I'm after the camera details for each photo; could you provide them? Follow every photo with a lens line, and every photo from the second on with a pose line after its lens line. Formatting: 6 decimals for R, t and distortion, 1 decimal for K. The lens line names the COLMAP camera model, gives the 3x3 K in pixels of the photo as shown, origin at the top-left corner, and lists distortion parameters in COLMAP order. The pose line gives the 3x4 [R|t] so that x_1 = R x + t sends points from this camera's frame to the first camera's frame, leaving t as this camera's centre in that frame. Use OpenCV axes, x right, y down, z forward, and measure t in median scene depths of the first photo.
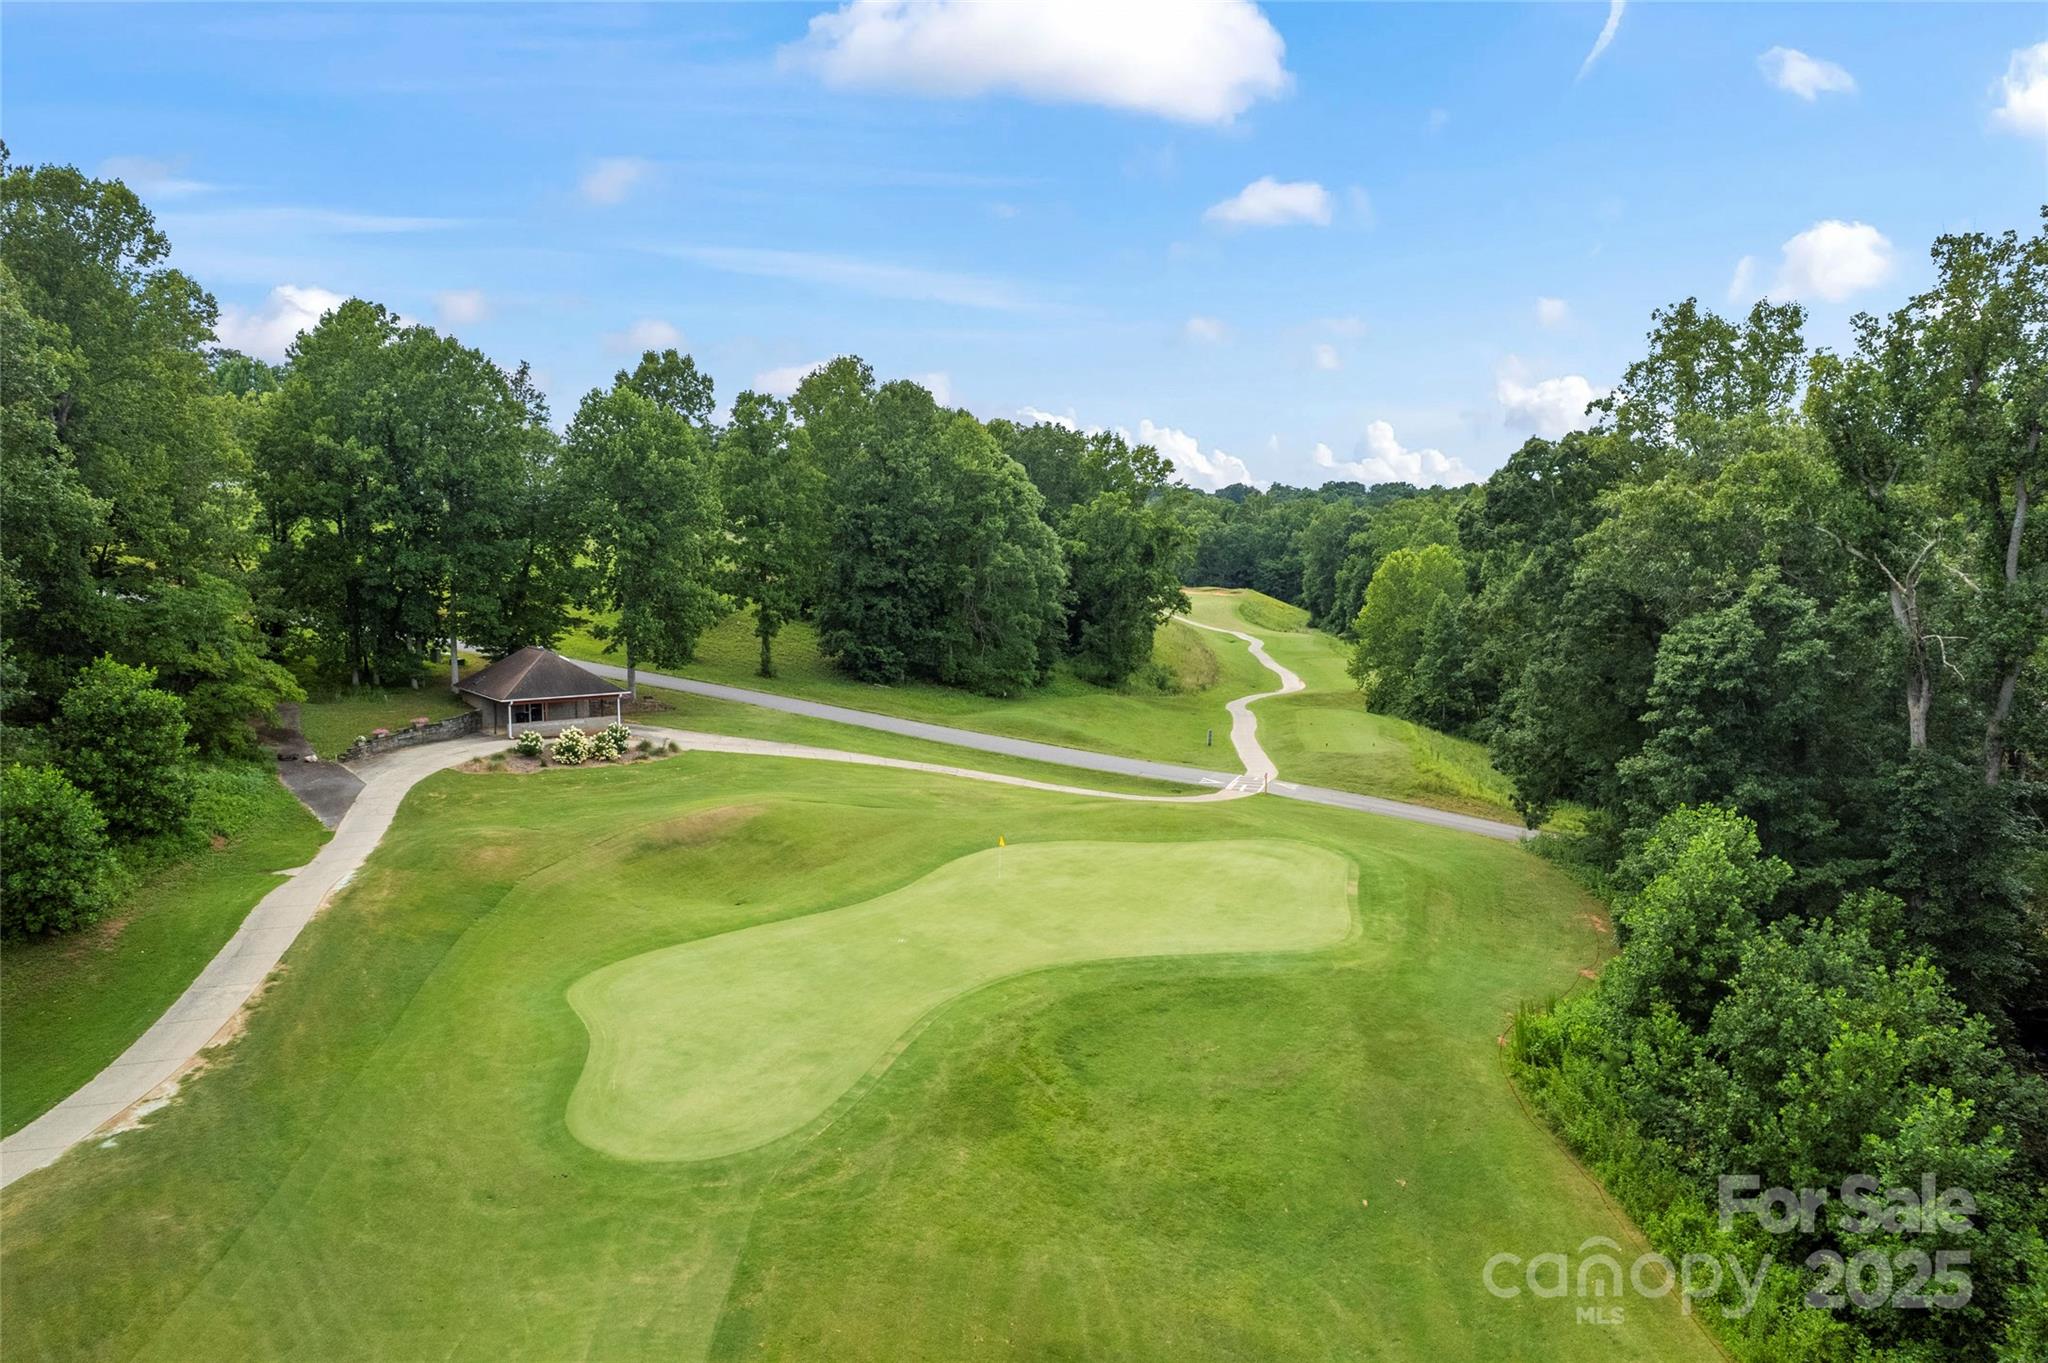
lens RADIAL K [[1314.5, 0, 1040.8], [0, 1314.5, 679.8], [0, 0, 1]] dist [-0.087922, 0.084143]
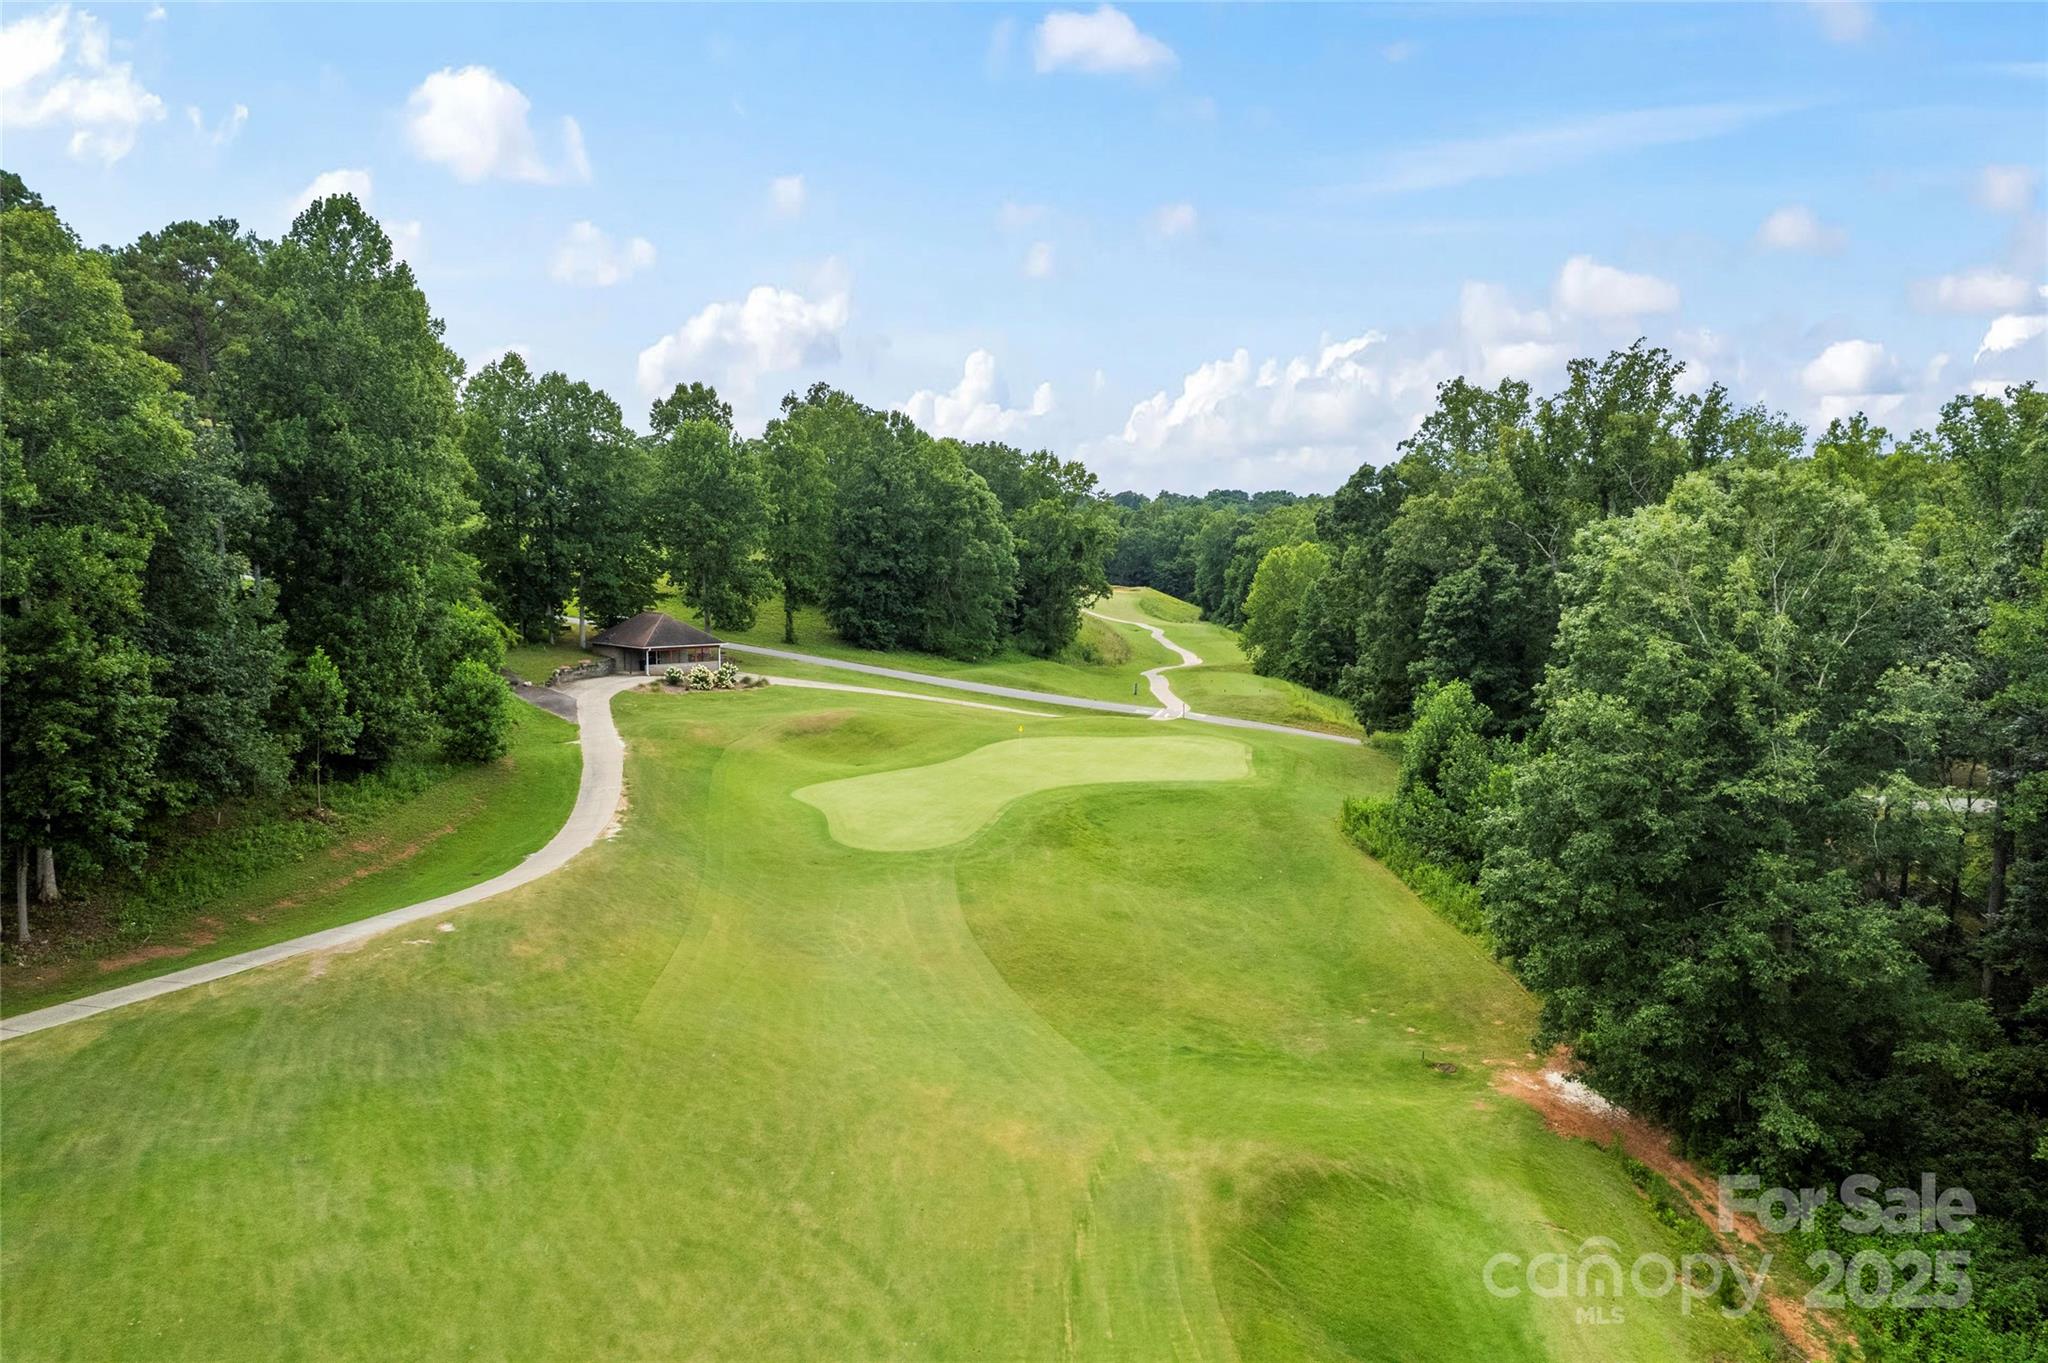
lens RADIAL K [[1314.5, 0, 1040.8], [0, 1314.5, 679.8], [0, 0, 1]] dist [-0.087922, 0.084143]
pose [[0.996302, -0.006875, 0.085647, -0.072762], [0.007325, 0.999961, -0.004934, 0.039321], [-0.085610, 0.005543, 0.996313, -0.276221]]
